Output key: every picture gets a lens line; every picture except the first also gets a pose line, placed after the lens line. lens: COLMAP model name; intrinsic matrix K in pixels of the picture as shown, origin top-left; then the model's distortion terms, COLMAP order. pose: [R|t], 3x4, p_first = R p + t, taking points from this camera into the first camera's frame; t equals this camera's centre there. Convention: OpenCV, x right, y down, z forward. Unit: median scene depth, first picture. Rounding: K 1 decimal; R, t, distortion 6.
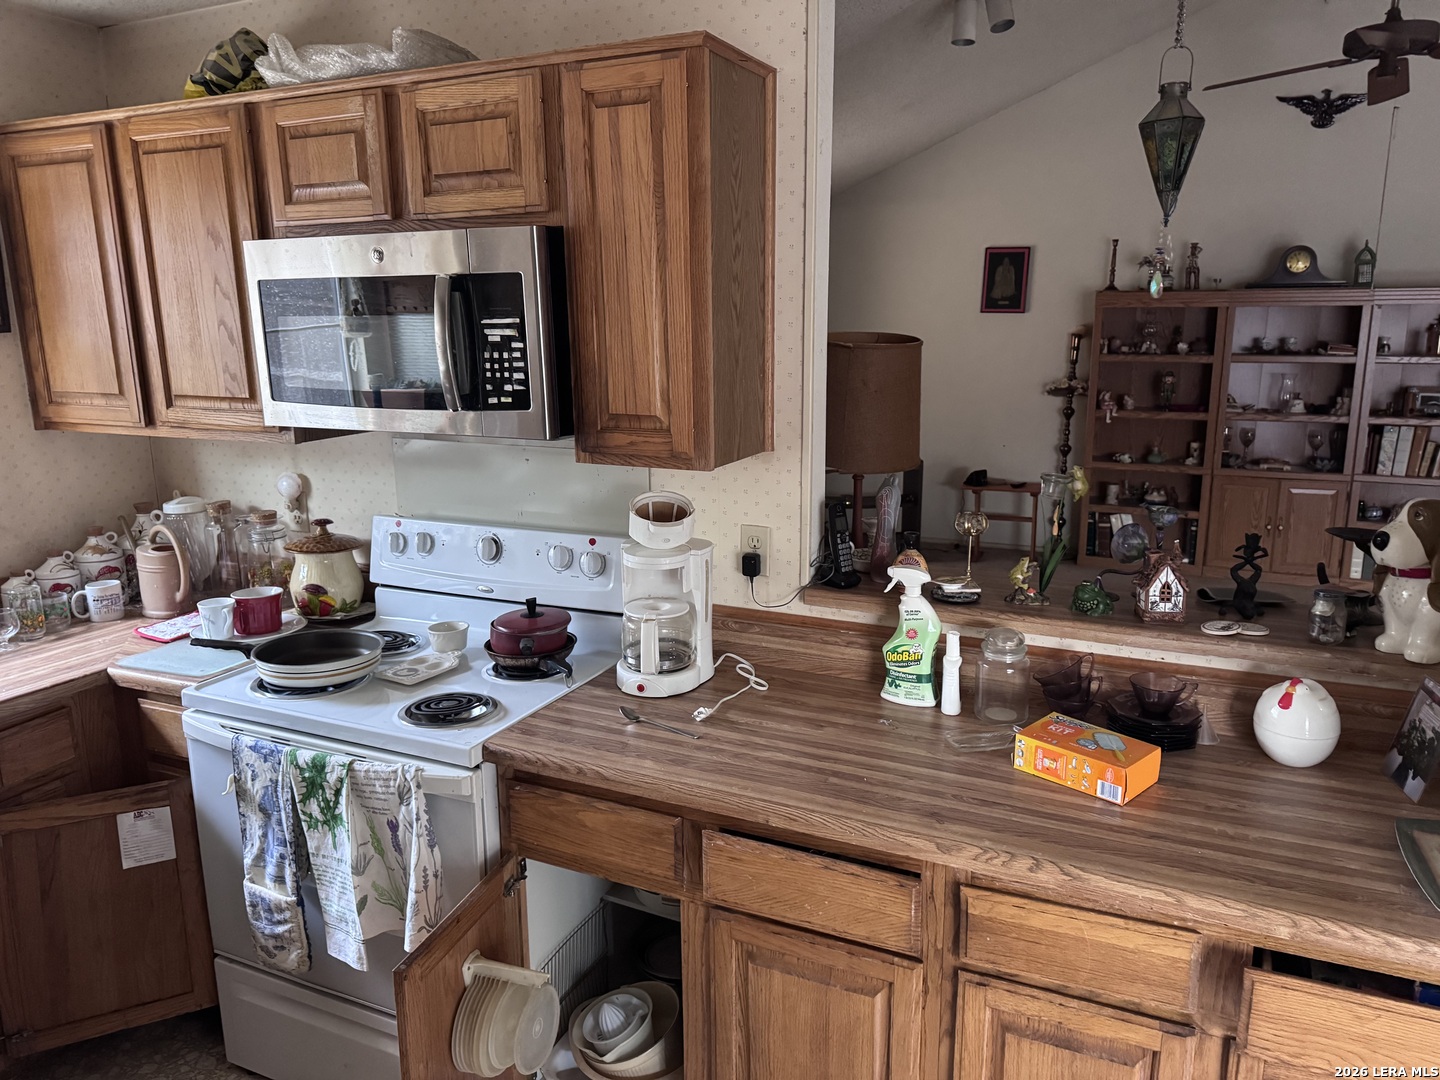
lens RADIAL K [[1015.2, 0, 727.4], [0, 1015.2, 534.7], [0, 0, 1]] dist [0.054111, -0.067909]
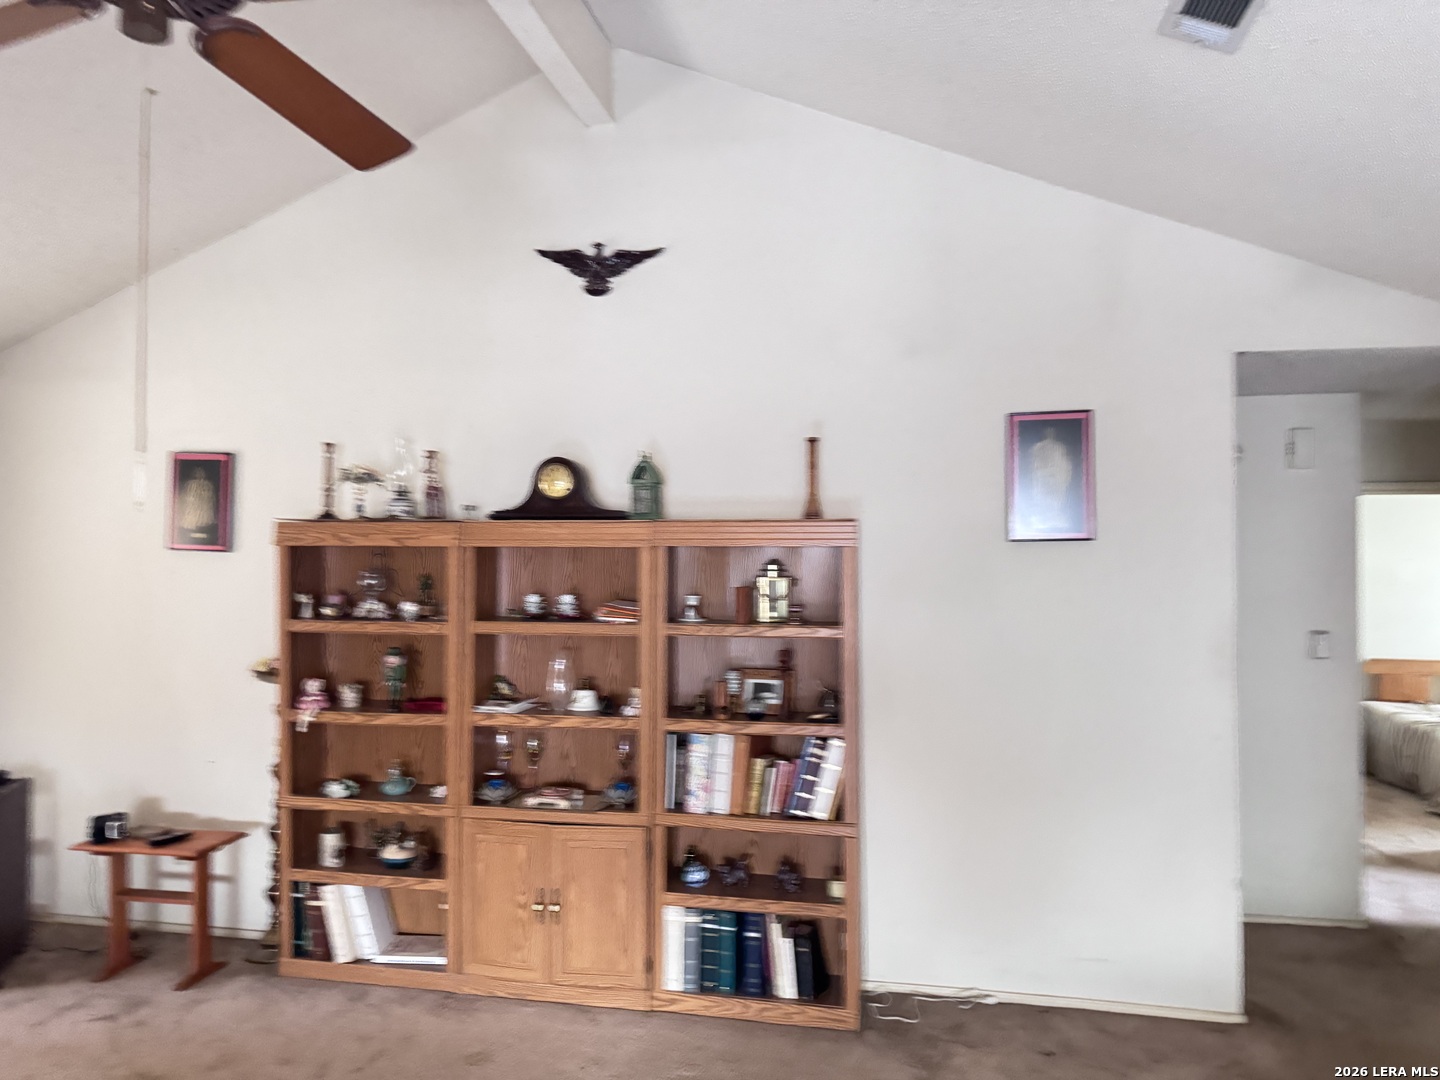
lens RADIAL K [[1020.8, 0, 720.6], [0, 1020.8, 541.3], [0, 0, 1]] dist [0.059617, -0.060968]
pose [[0.968430, 0.017928, 0.248640, 1.350700], [0.040543, 0.972804, -0.228053, -0.208258], [-0.245966, 0.230934, 0.941366, 1.015860]]
